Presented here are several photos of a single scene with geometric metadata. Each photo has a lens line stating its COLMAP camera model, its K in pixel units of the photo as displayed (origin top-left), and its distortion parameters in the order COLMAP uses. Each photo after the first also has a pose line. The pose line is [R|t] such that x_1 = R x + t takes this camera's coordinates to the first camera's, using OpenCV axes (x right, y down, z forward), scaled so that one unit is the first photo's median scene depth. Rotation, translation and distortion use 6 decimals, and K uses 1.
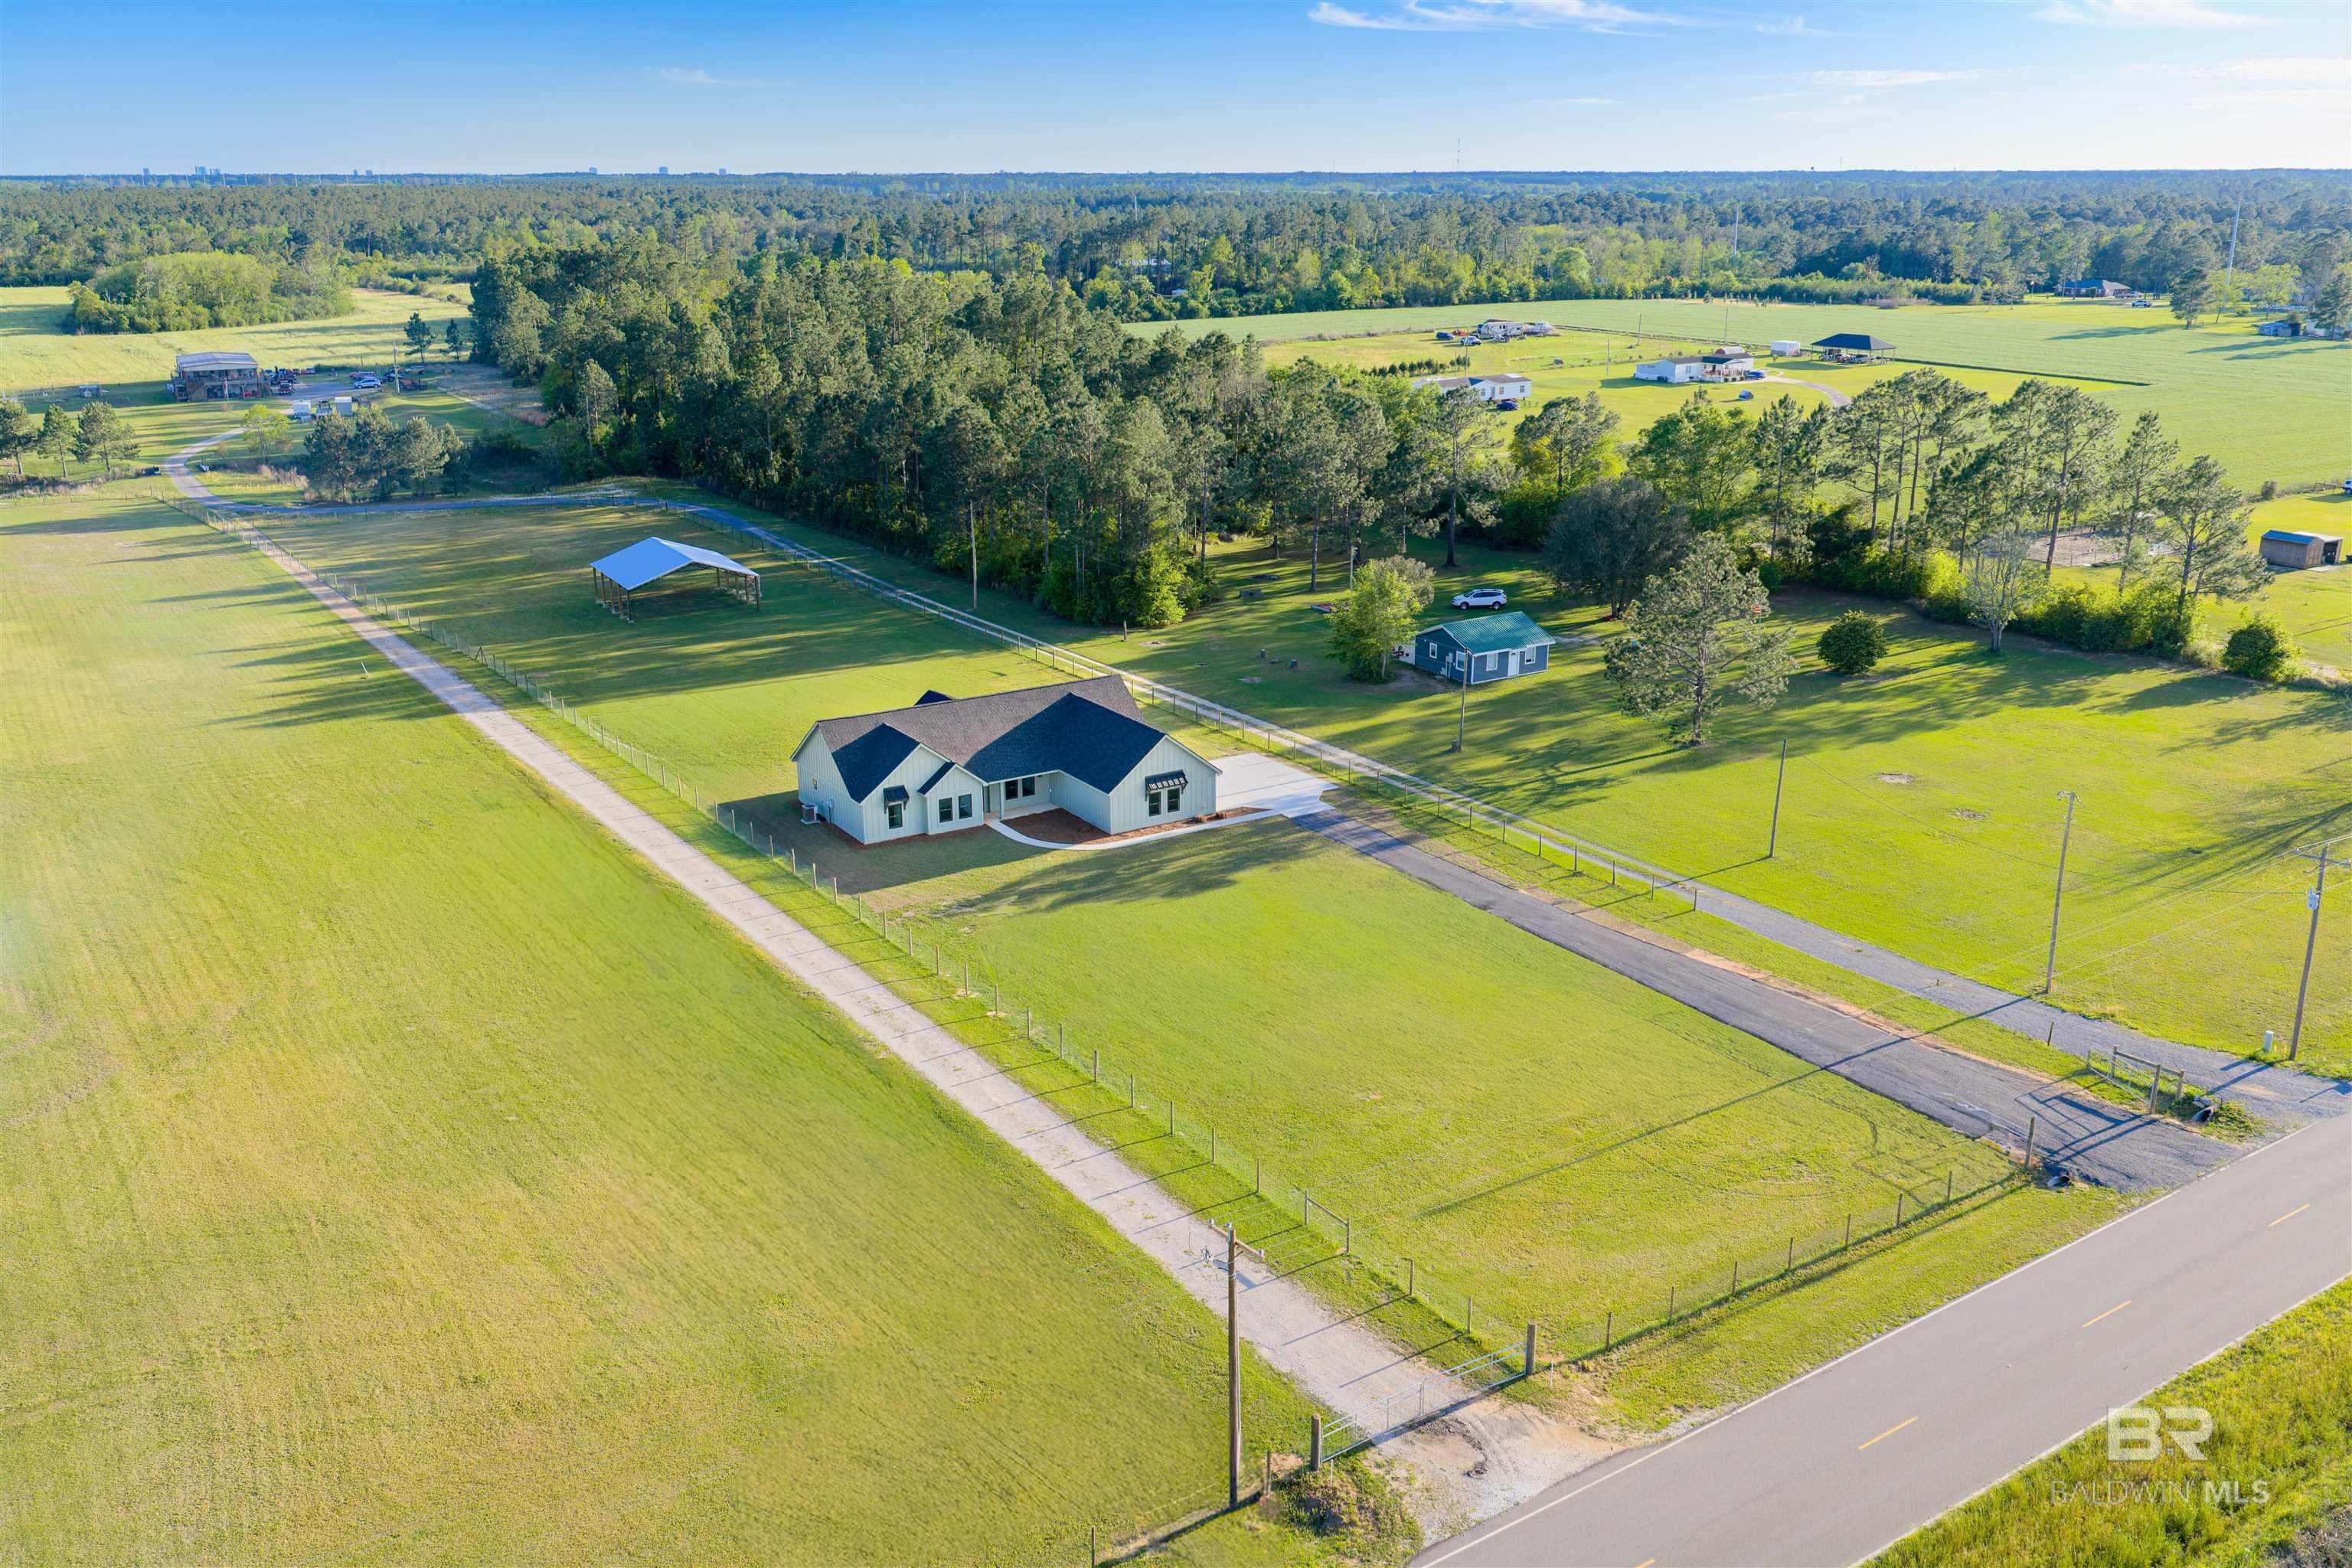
lens RADIAL K [[1935.2, 0, 1176.0], [0, 1935.2, 784.0], [0, 0, 1]] dist [0.016193, -0.016576]
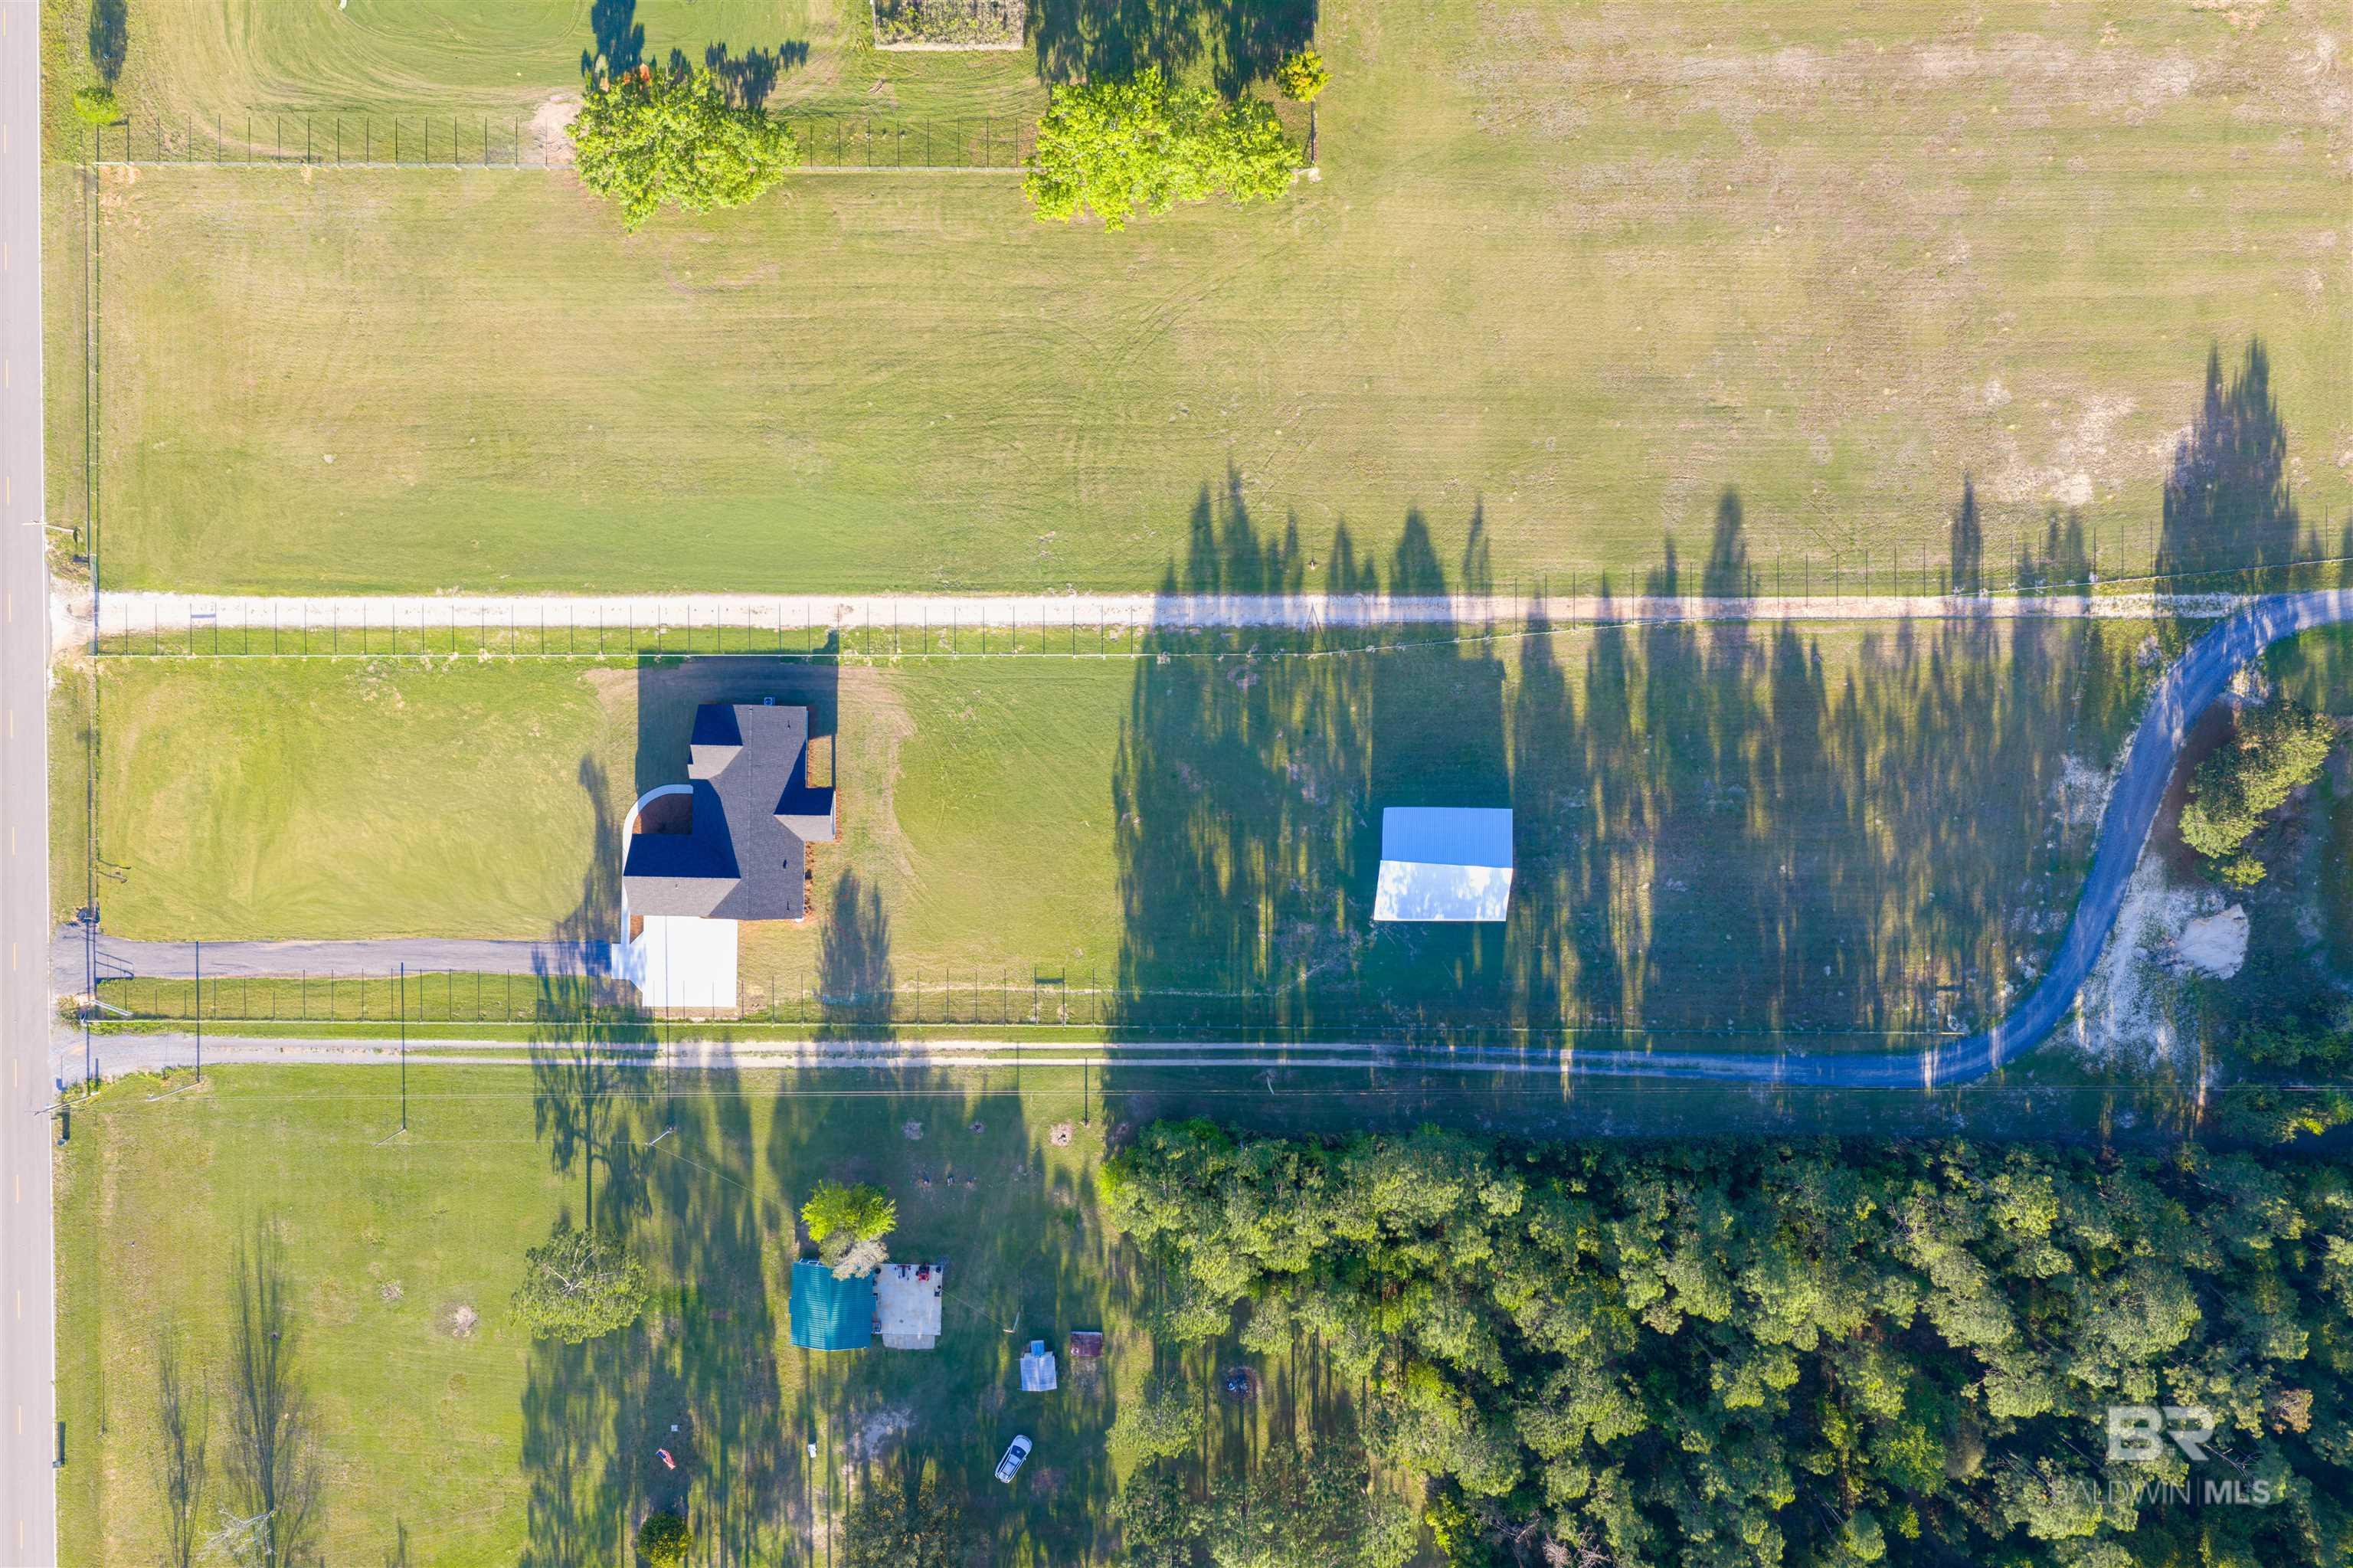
lens RADIAL K [[1936.1, 0, 1176.5], [0, 1936.1, 784.0], [0, 0, 1]] dist [0.016193, -0.016576]
pose [[-0.558413, 0.829439, 0.014359, -0.332316], [-0.252610, -0.186504, 0.949423, -1.576248], [0.790166, 0.526543, 0.313671, 0.756464]]
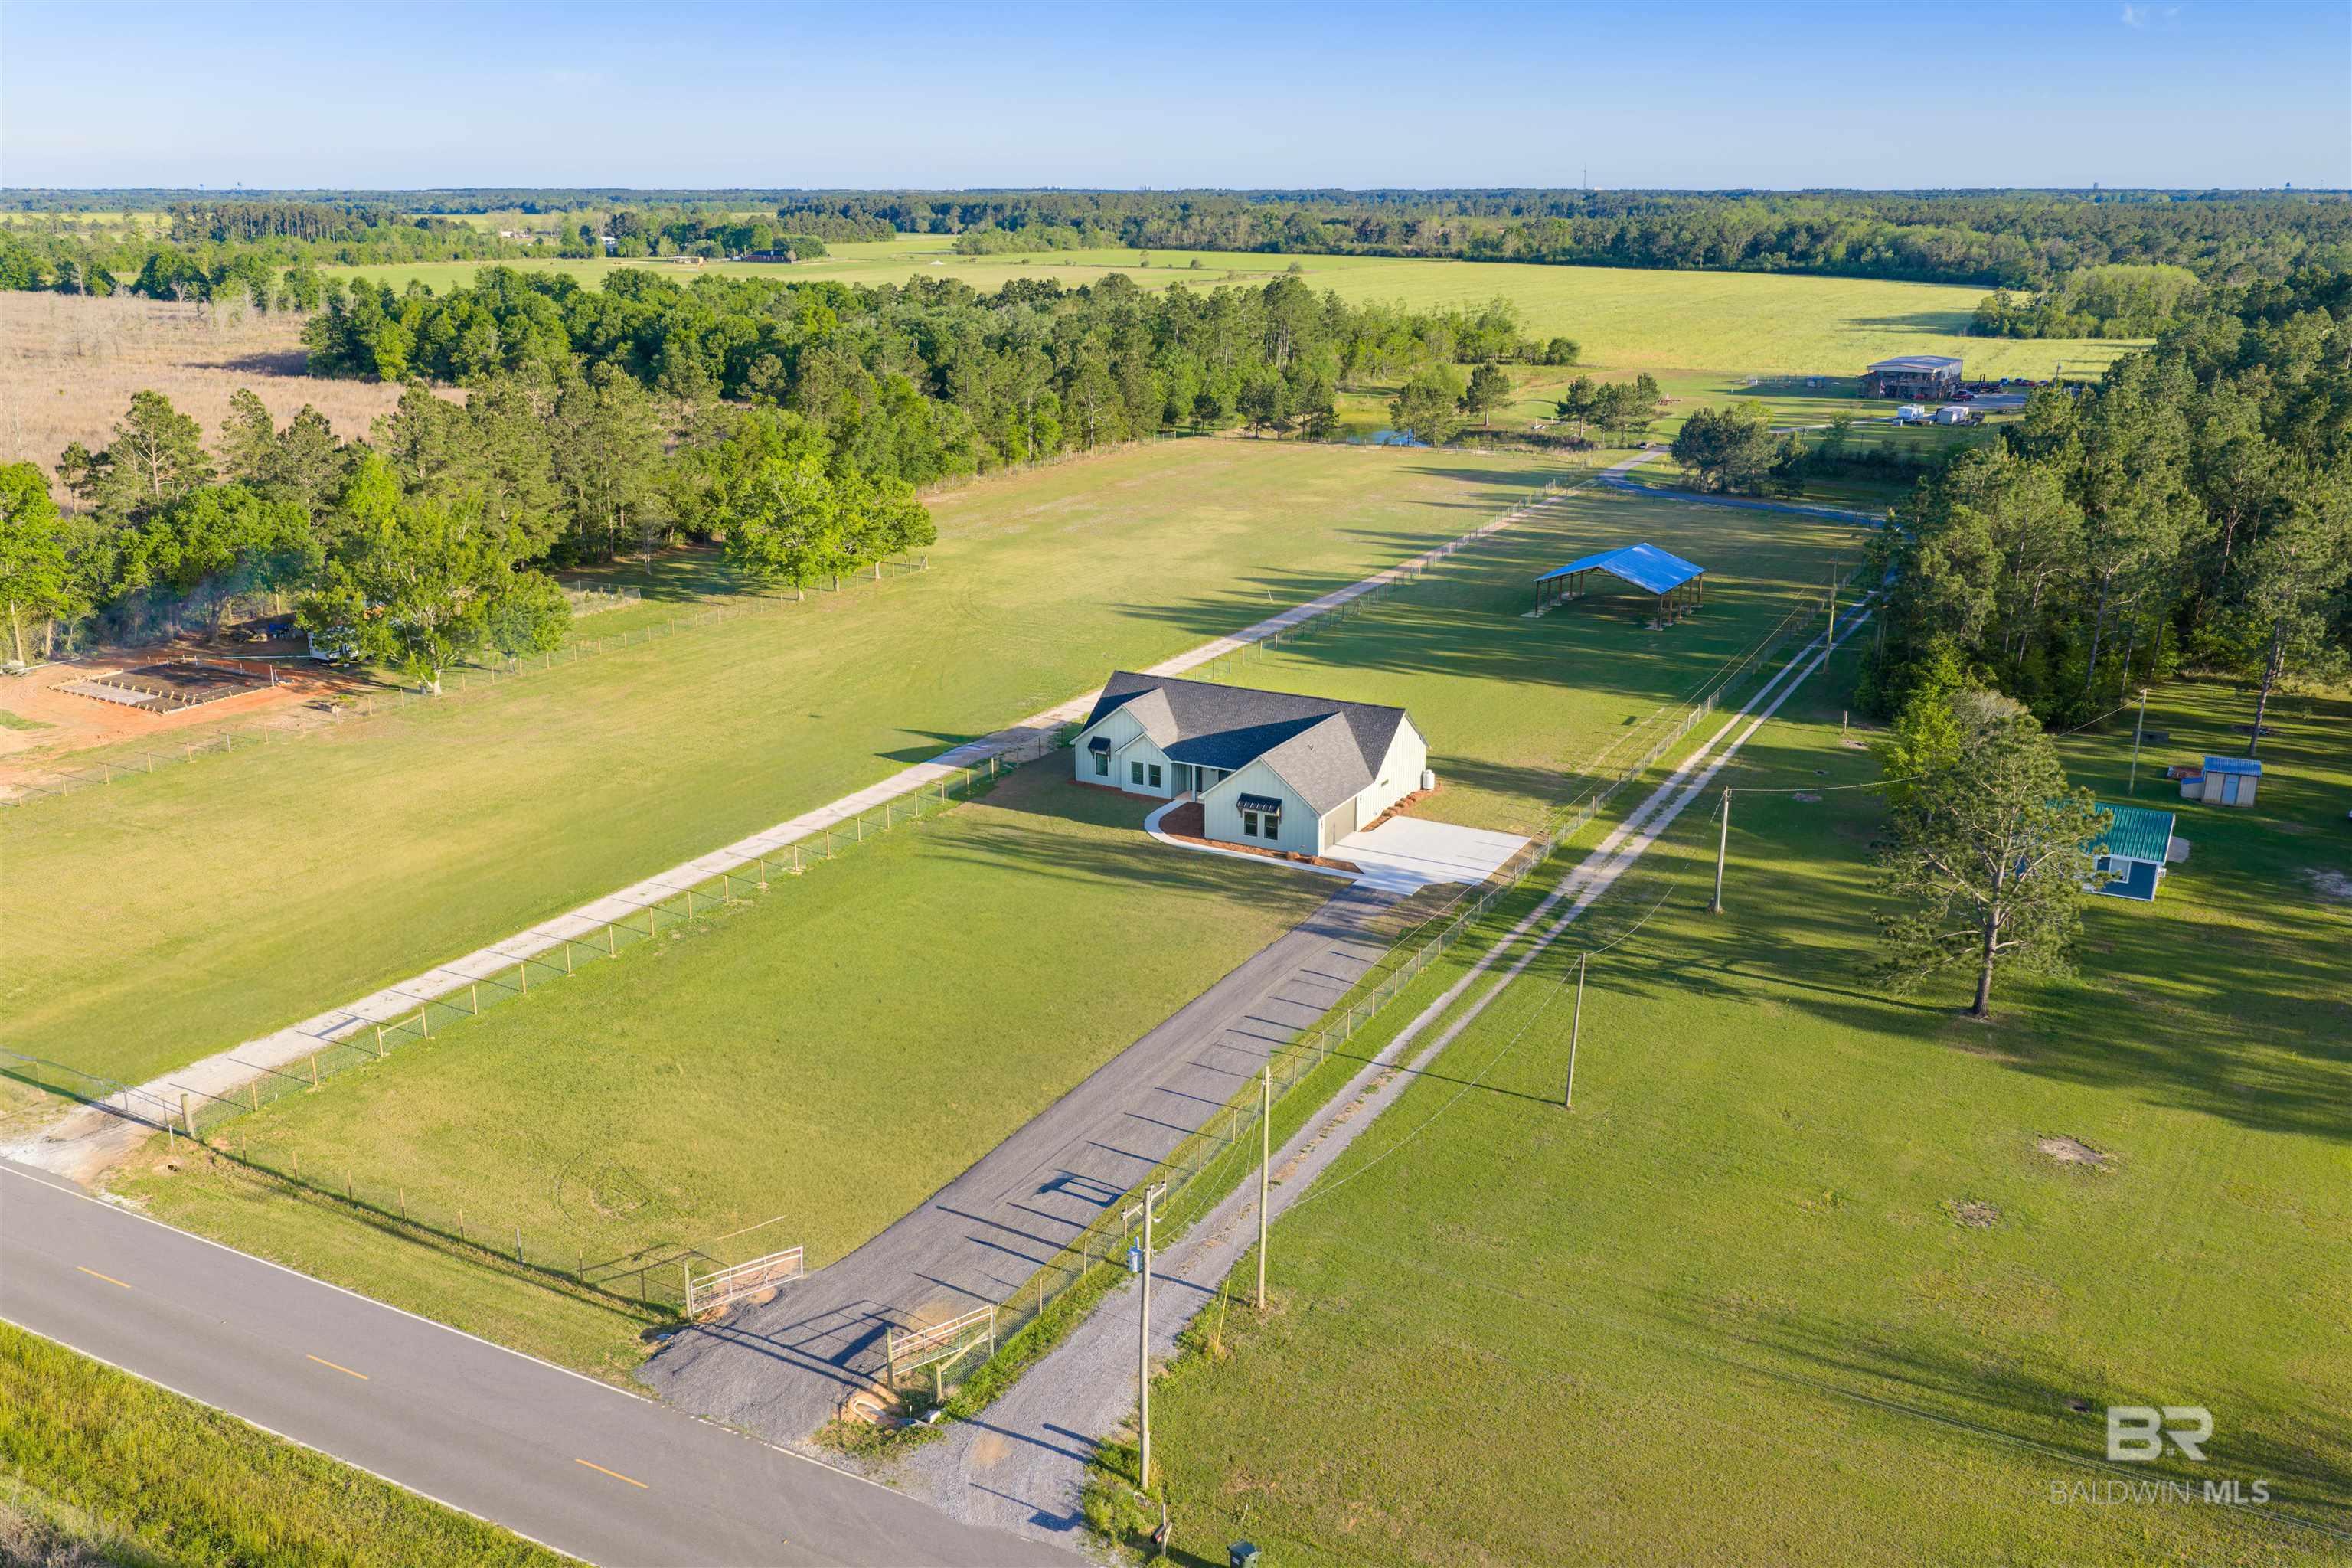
lens RADIAL K [[1963.9, 0, 1181.7], [0, 1963.9, 784.7], [0, 0, 1]] dist [0.013308, -0.017753]
pose [[0.475494, 0.257782, -0.841103, 0.751168], [-0.266193, 0.953444, 0.141727, -0.130912], [0.838479, 0.156505, 0.521977, 0.423600]]
